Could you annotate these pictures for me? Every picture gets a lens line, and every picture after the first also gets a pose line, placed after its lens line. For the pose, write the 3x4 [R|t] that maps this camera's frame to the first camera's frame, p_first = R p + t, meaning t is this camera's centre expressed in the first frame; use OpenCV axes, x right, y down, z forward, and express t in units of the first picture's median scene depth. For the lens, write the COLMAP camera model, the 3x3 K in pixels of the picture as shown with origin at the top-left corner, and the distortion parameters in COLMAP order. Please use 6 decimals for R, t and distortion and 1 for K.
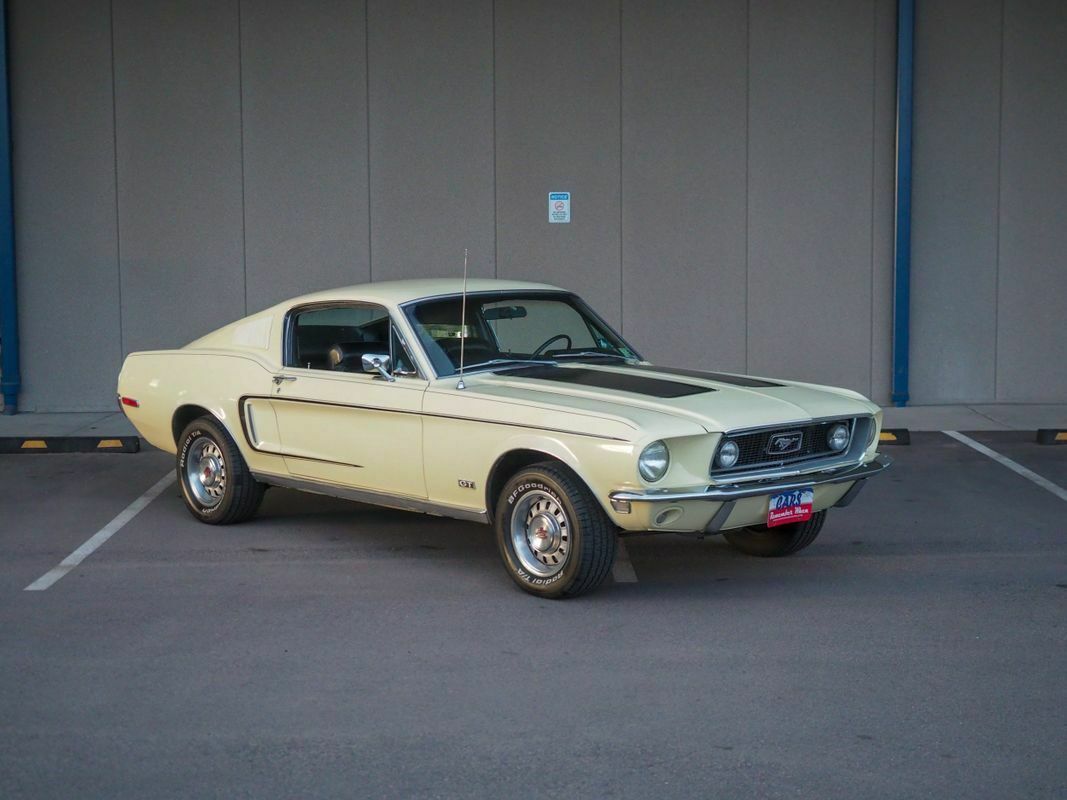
lens RADIAL K [[1820.2, 0, 534.7], [0, 1820.2, 421.3], [0, 0, 1]] dist [0.004411, 0.000000]
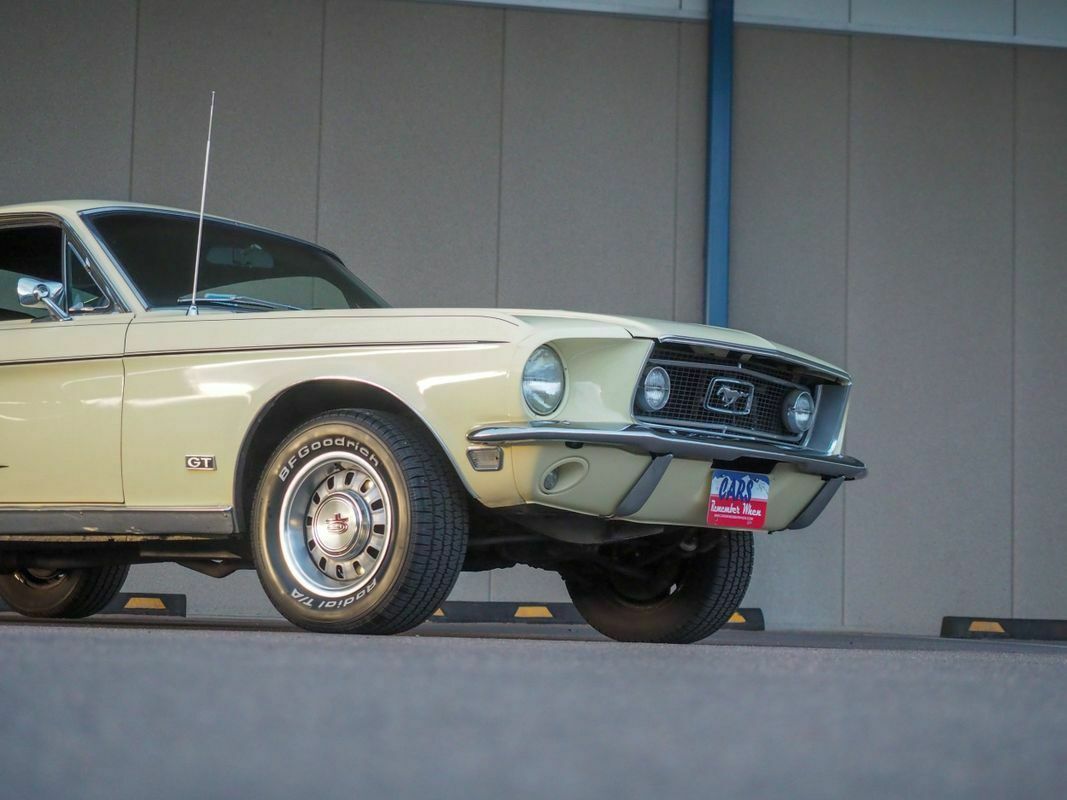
lens RADIAL K [[2482.6, 0, 527.8], [0, 2482.6, 396.9], [0, 0, 1]] dist [0.014267, 0.000000]
pose [[0.980467, 0.051765, 0.189749, -0.090875], [-0.012239, 0.978932, -0.203819, 0.184563], [-0.196302, 0.197516, 0.960444, 0.194990]]
